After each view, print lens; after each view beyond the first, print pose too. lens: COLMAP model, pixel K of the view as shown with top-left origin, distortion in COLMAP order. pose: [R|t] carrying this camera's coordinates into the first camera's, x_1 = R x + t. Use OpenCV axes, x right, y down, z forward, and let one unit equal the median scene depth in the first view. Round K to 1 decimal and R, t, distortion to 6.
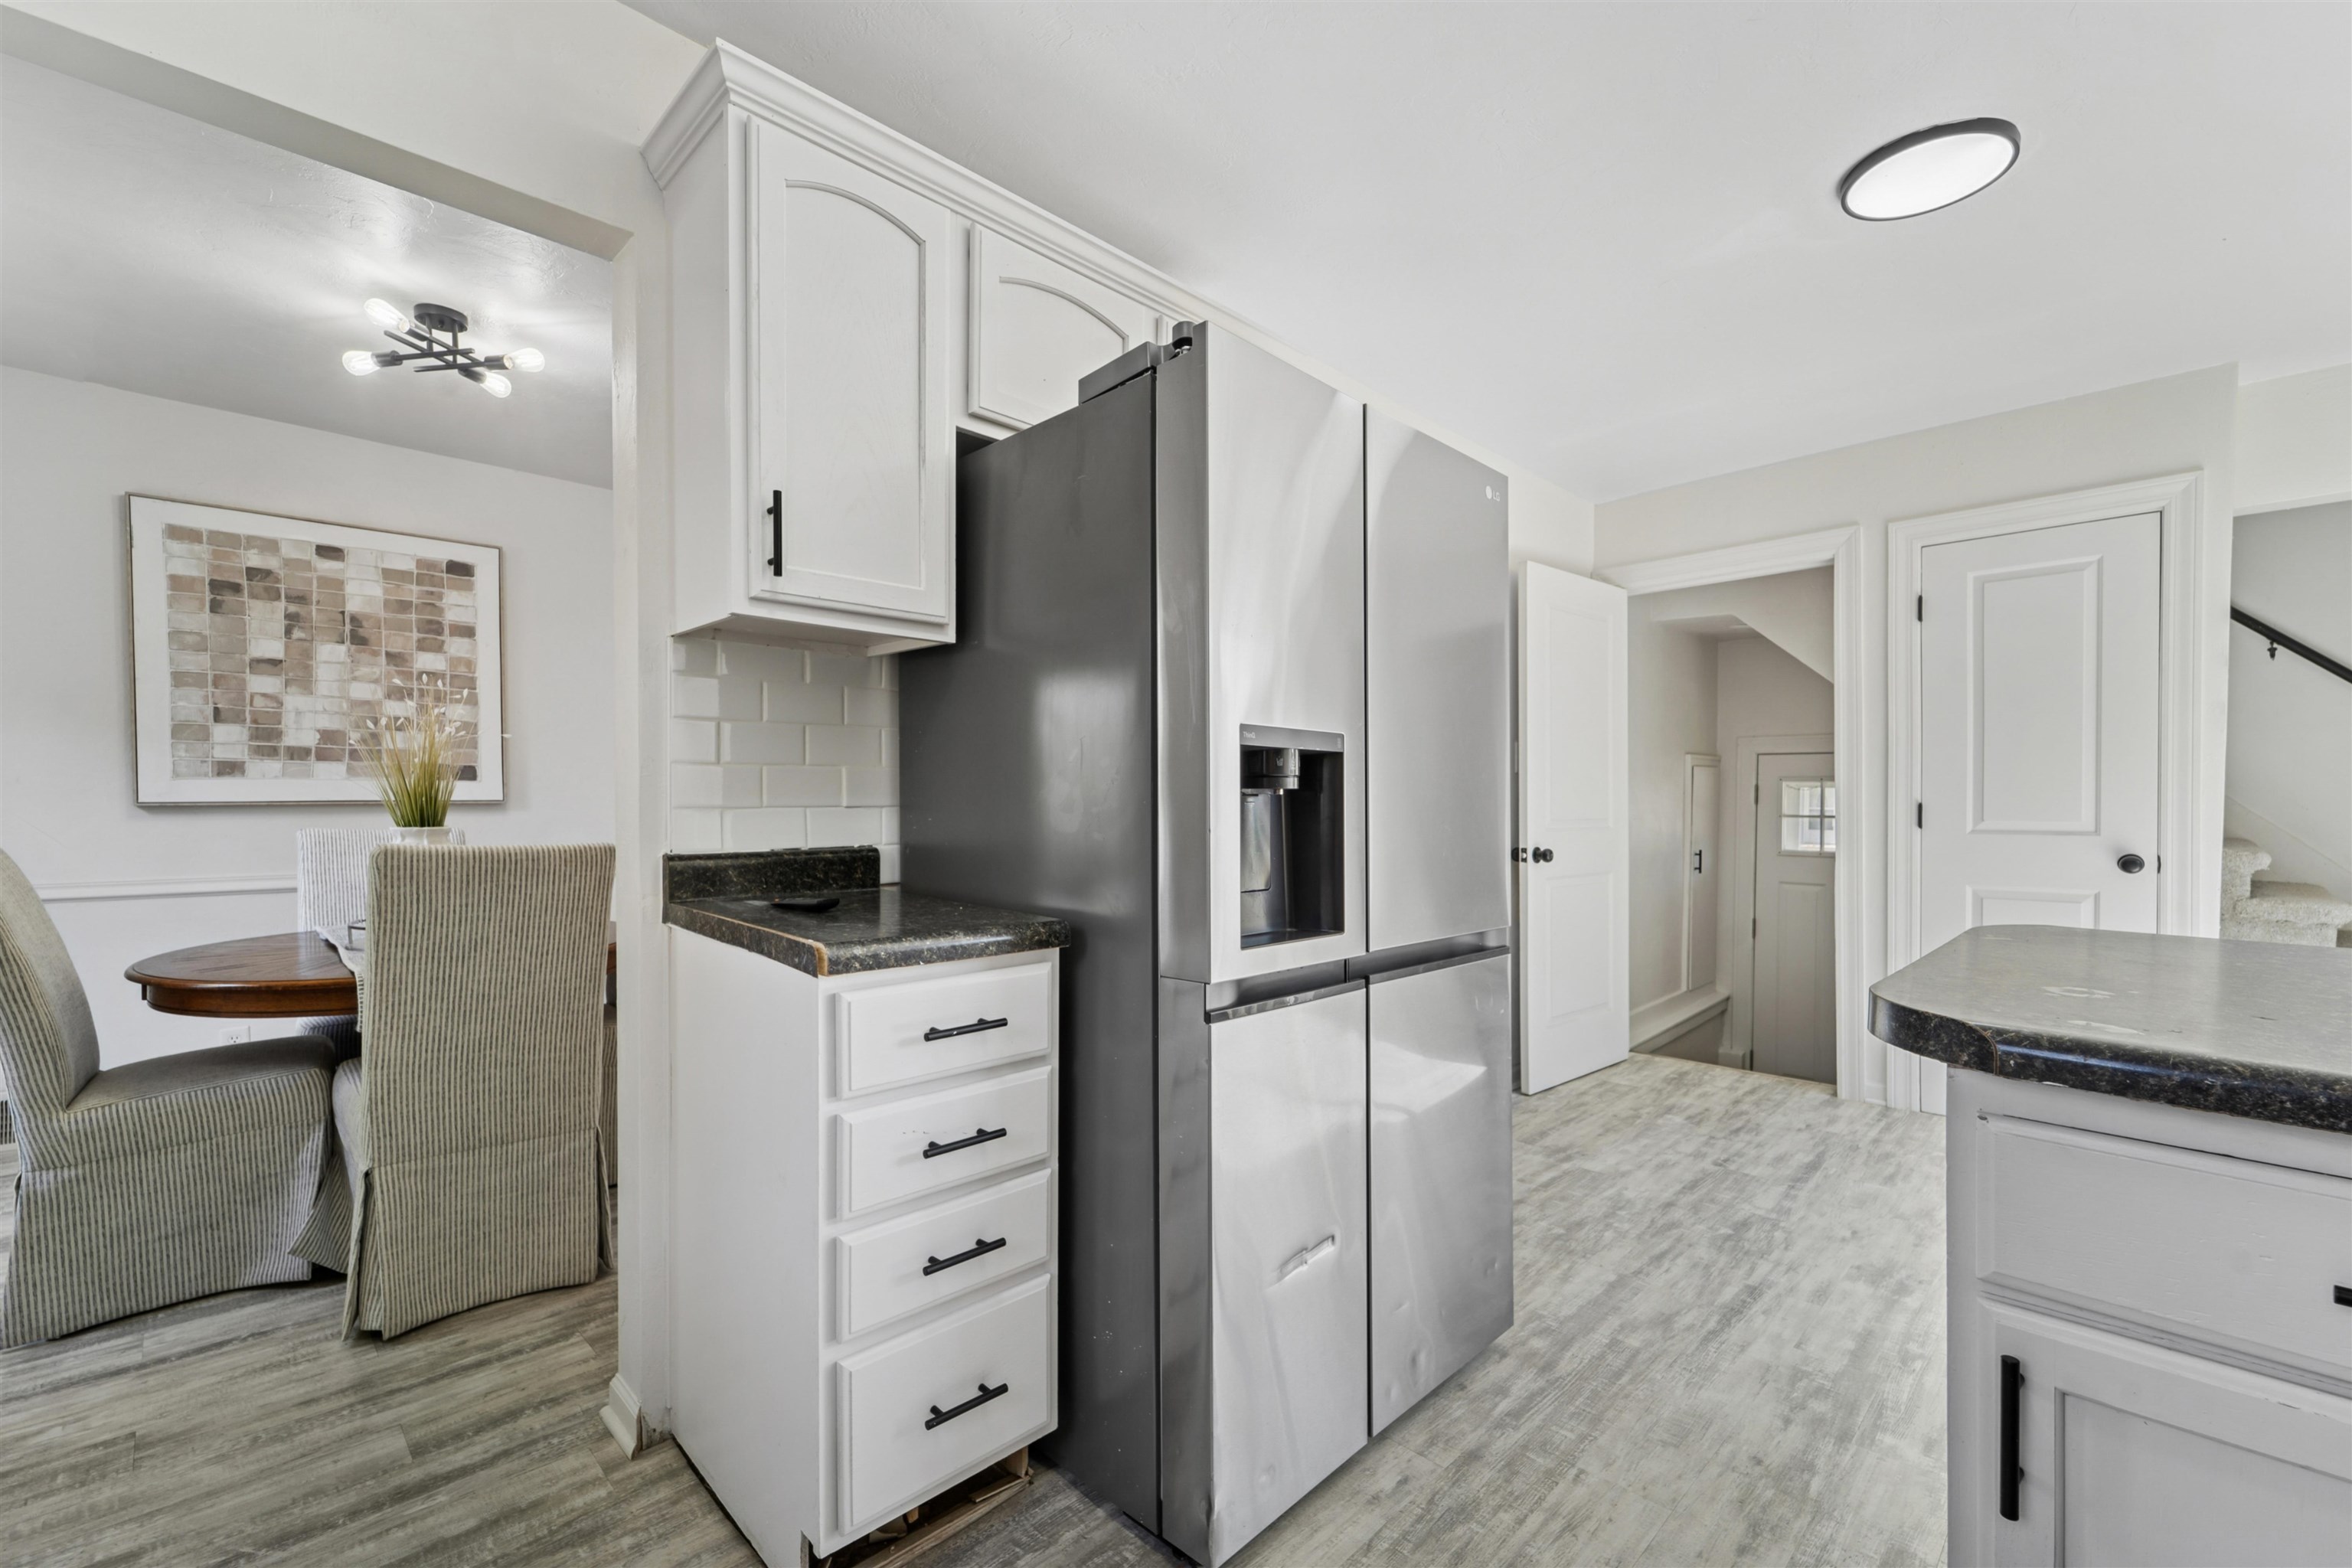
lens RADIAL K [[976.5, 0, 1178.9], [0, 976.5, 794.2], [0, 0, 1]] dist [-0.034633, -0.001518]
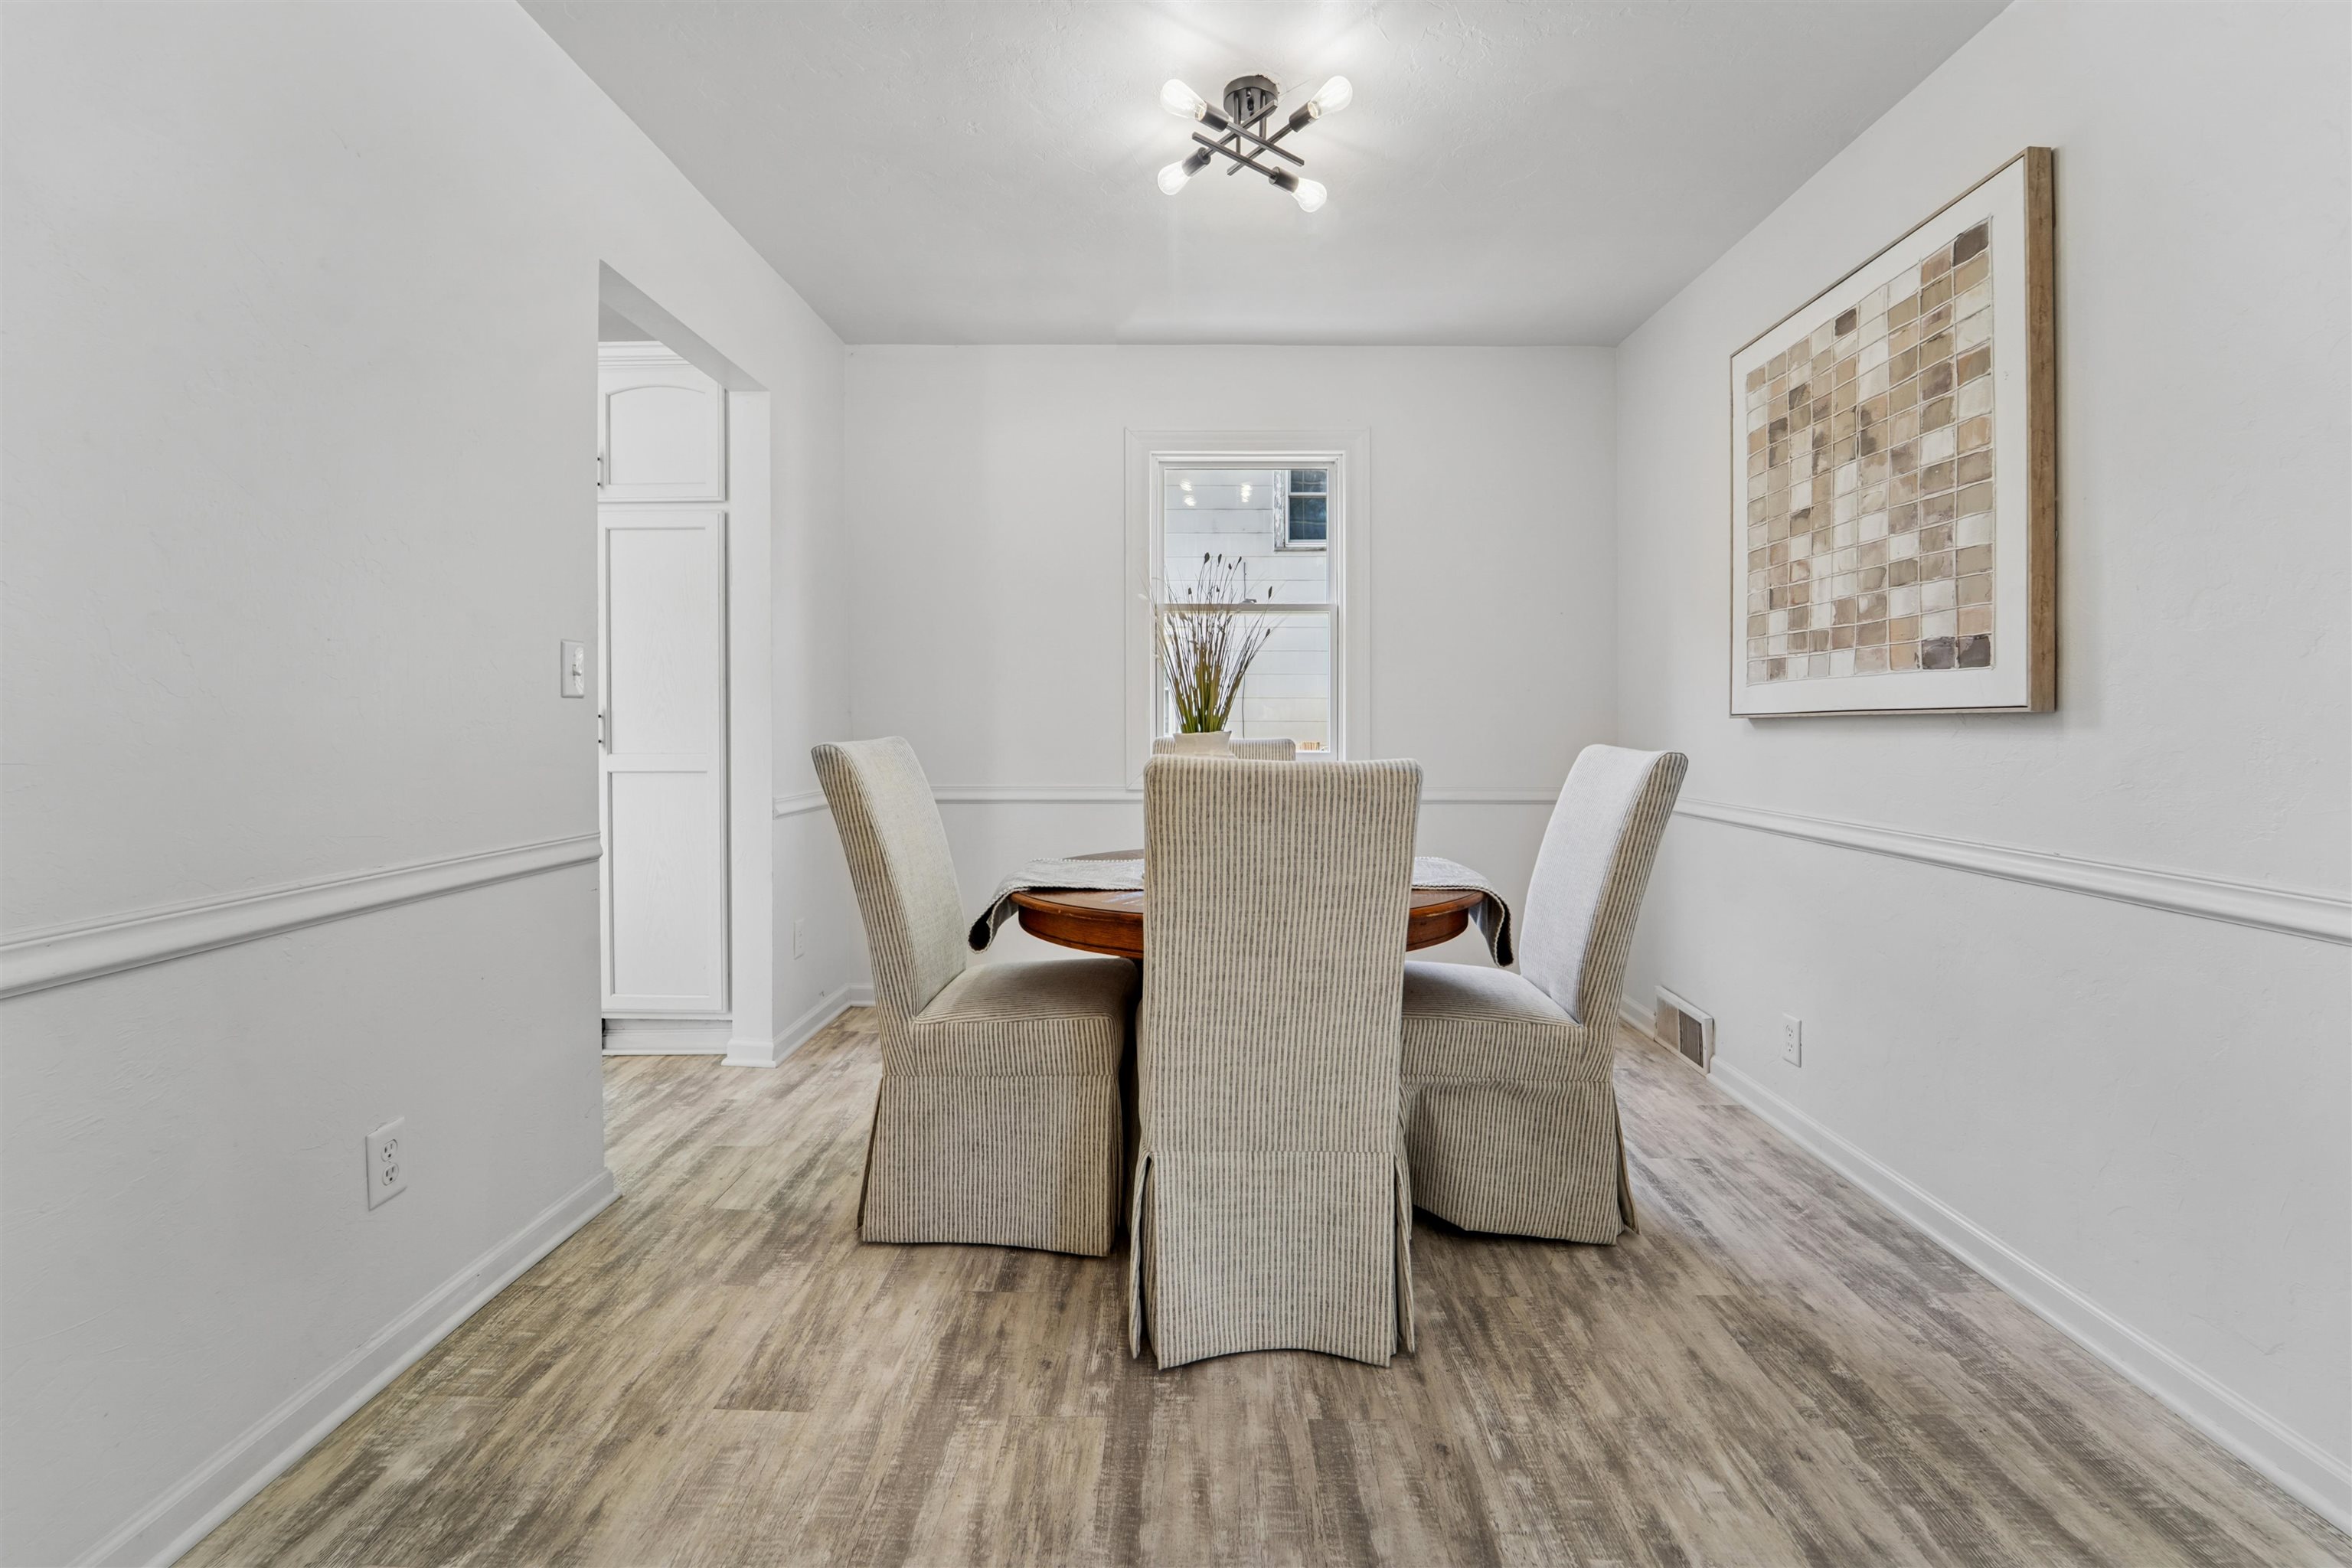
lens RADIAL K [[976.5, 0, 1184.4], [0, 976.5, 764.7], [0, 0, 1]] dist [-0.034633, -0.001518]
pose [[-0.698952, 0.029339, -0.714566, -0.116858], [0.000743, 0.999187, 0.040297, 0.018017], [0.715168, 0.027635, -0.698406, 1.161003]]
